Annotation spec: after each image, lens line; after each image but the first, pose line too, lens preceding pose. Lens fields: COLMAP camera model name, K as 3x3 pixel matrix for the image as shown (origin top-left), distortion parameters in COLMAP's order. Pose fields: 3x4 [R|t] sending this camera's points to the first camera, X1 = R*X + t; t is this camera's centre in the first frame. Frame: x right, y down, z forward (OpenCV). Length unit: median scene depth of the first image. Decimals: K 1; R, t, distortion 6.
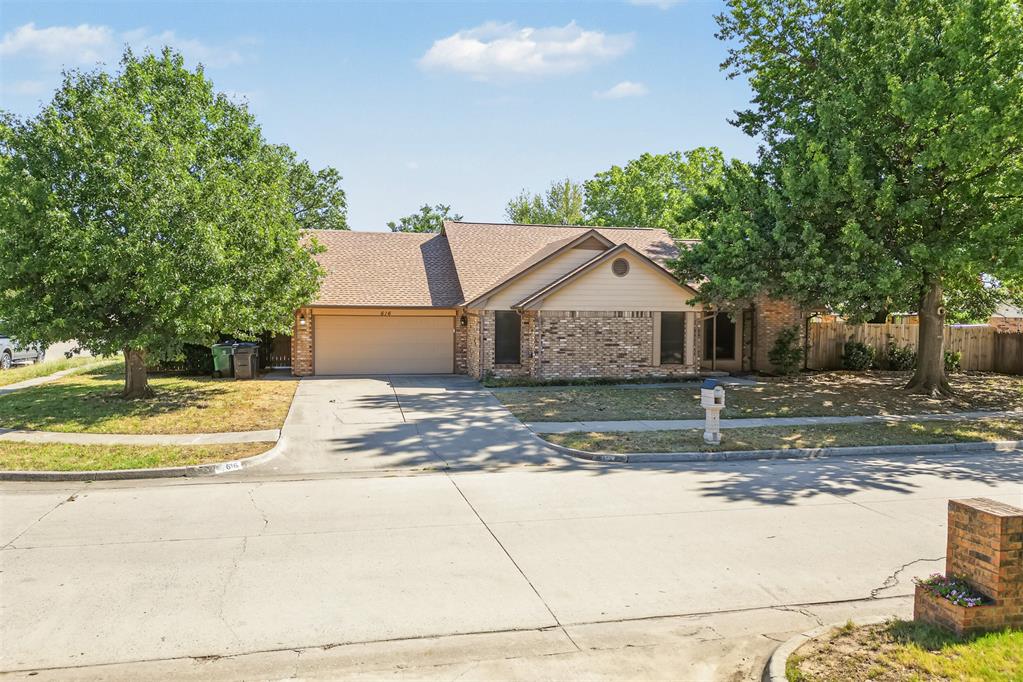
lens RADIAL K [[738.8, 0, 510.9], [0, 738.8, 357.4], [0, 0, 1]] dist [0.031655, -0.080713]
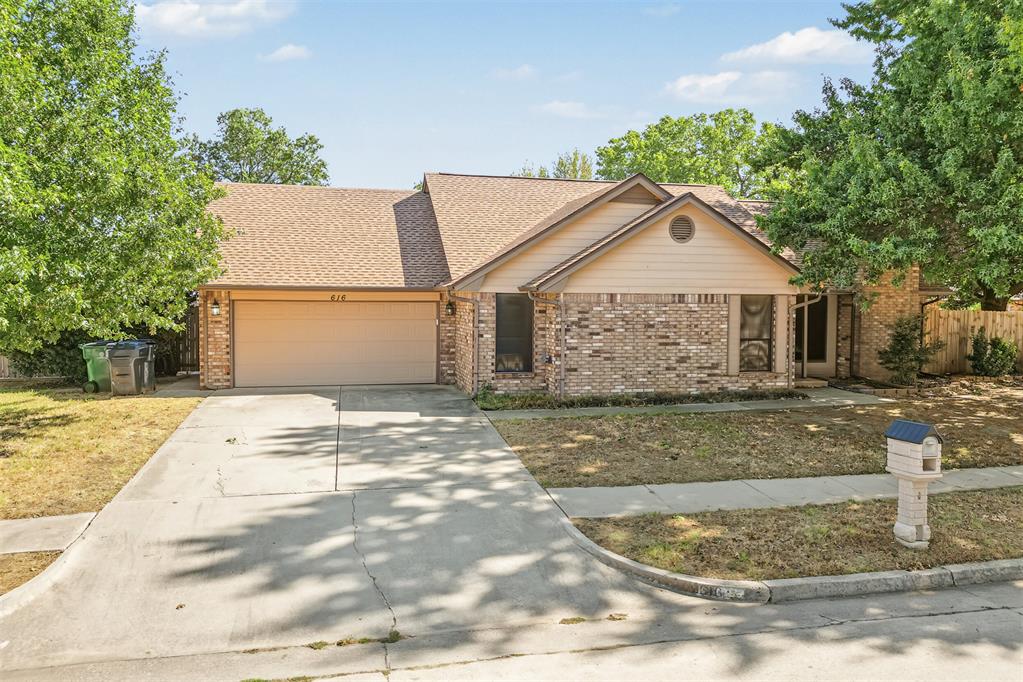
lens RADIAL K [[738.8, 0, 510.9], [0, 738.8, 357.4], [0, 0, 1]] dist [0.031655, -0.080713]
pose [[1.000000, -0.000536, 0.000650, -0.008066], [0.000523, 0.999816, 0.019149, -0.017681], [-0.000660, -0.019149, 0.999816, 0.324629]]
